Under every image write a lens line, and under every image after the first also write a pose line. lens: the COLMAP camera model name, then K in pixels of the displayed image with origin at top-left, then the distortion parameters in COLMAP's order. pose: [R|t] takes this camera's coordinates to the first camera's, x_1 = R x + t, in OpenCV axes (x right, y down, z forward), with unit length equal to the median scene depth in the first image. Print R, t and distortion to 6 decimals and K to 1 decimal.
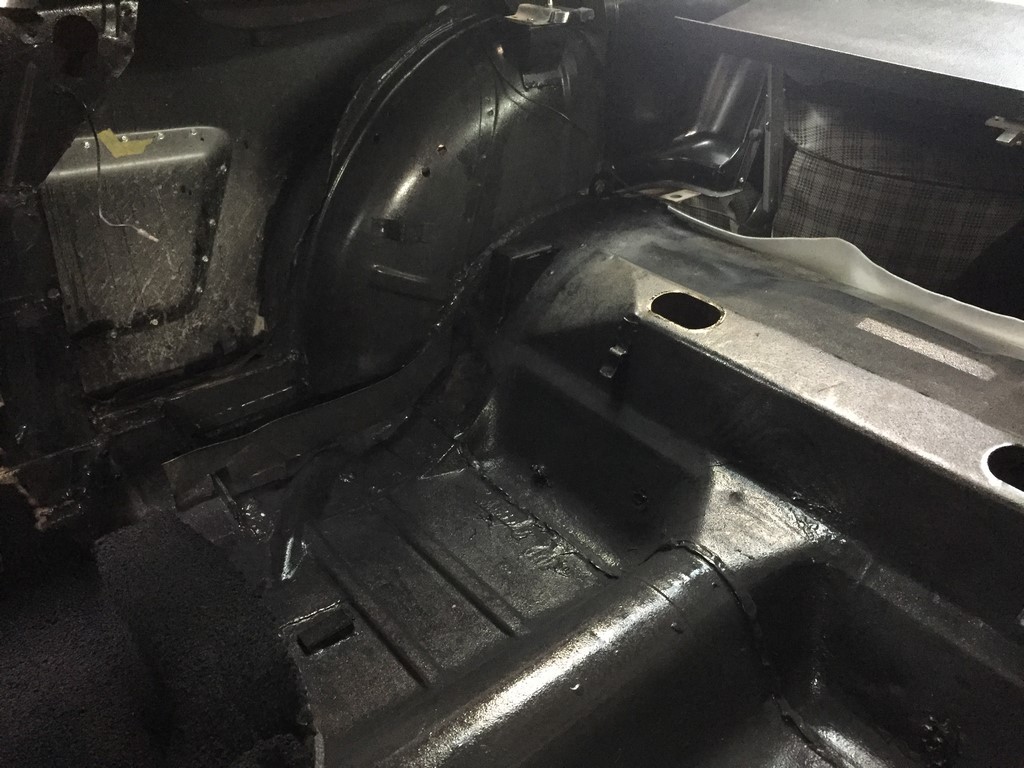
lens RADIAL K [[885.1, 0, 512.0], [0, 885.1, 384.0], [0, 0, 1]] dist [0.085521, -0.118667]
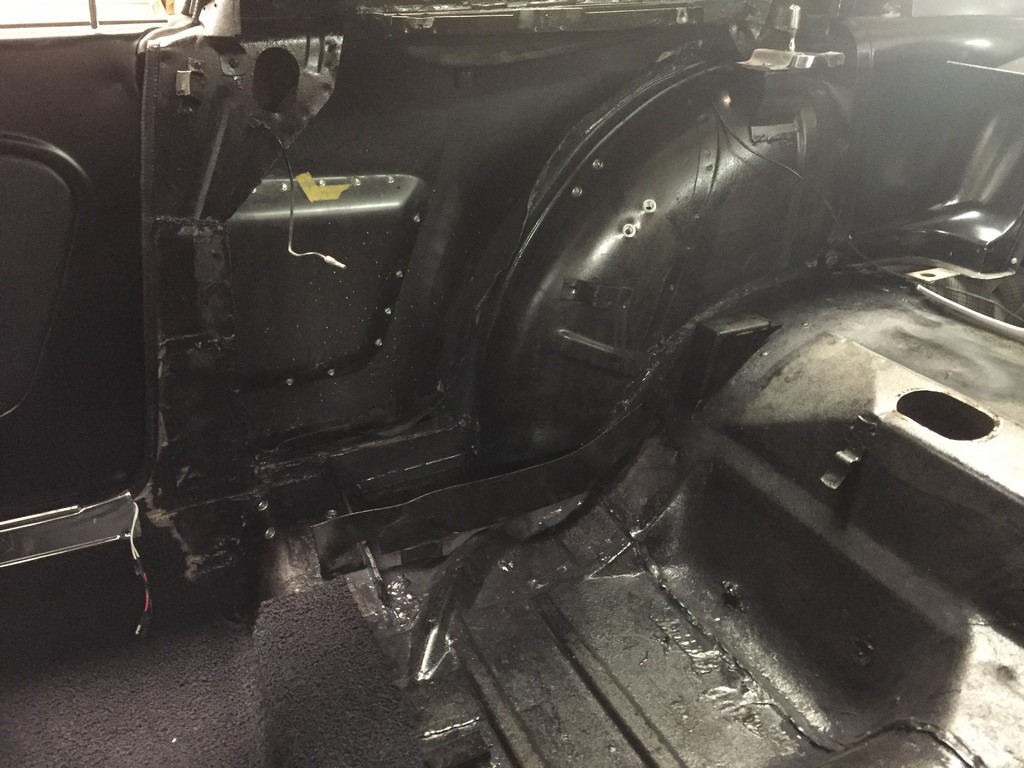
lens RADIAL K [[885.1, 0, 512.0], [0, 885.1, 384.0], [0, 0, 1]] dist [0.085521, -0.118667]
pose [[0.973656, 0.087576, -0.210534, -0.009710], [-0.104005, 0.992232, -0.068254, -0.013484], [0.202921, 0.088353, 0.975201, 0.124359]]
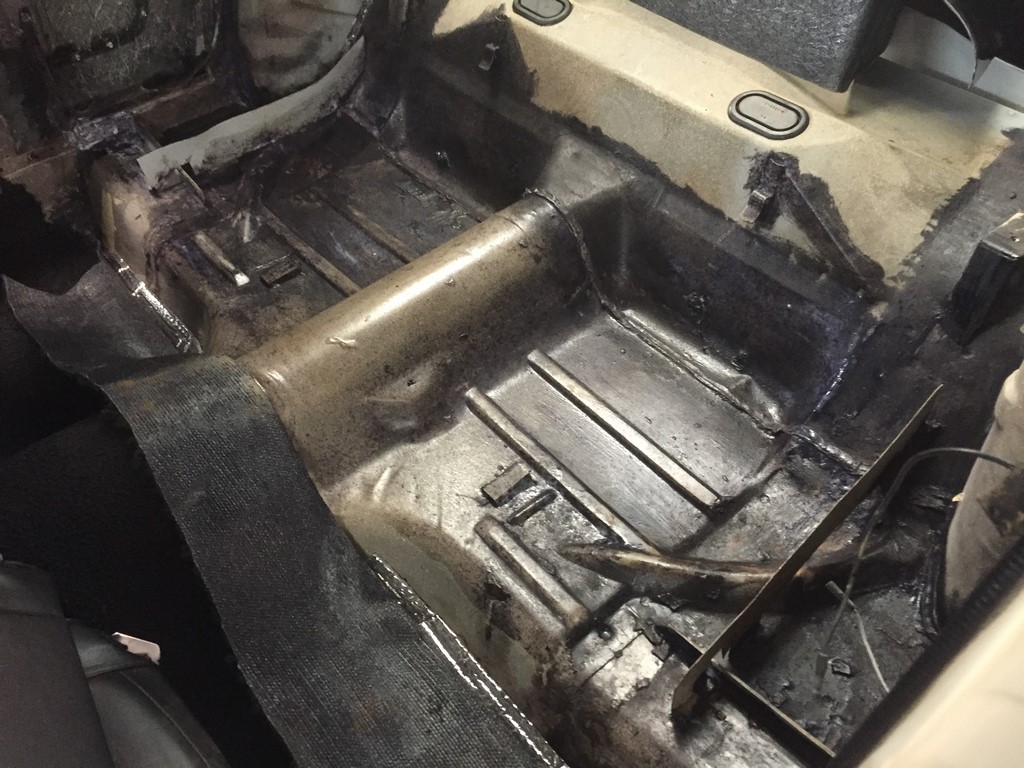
lens RADIAL K [[885.1, 0, 512.0], [0, 885.1, 384.0], [0, 0, 1]] dist [0.085521, -0.118667]
pose [[0.998514, -0.051755, 0.017061, 0.087485], [0.045227, 0.961701, 0.270342, 0.068639], [-0.030399, -0.269169, 0.962613, -0.284426]]
